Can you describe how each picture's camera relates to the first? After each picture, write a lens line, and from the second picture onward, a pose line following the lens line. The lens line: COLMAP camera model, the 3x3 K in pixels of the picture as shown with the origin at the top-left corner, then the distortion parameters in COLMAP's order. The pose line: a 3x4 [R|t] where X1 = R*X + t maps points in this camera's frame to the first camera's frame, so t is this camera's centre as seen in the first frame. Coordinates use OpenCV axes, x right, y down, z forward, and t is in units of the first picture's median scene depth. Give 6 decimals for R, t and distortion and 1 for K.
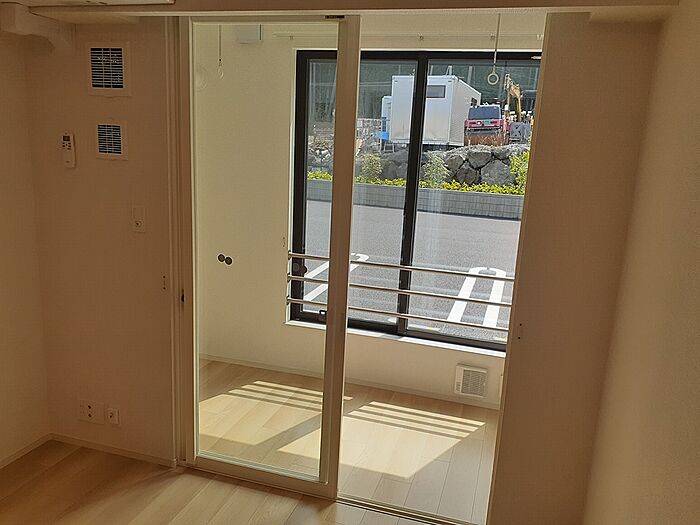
lens RADIAL K [[555.9, 0, 349.3], [0, 555.9, 266.5], [0, 0, 1]] dist [0.002090, -0.000032]
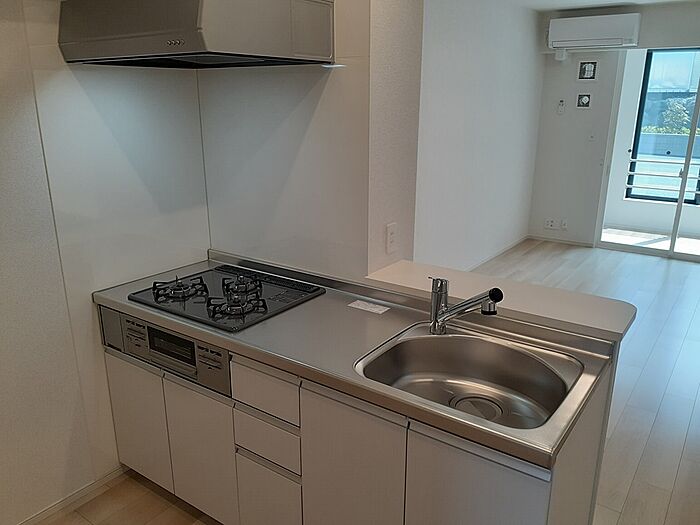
lens RADIAL K [[555.9, 0, 349.3], [0, 555.9, 266.5], [0, 0, 1]] dist [0.002090, -0.000032]
pose [[0.949763, 0.045174, -0.309691, -0.548035], [-0.021839, 0.996682, 0.078408, 0.279000], [0.312206, -0.067706, 0.947599, -1.436143]]
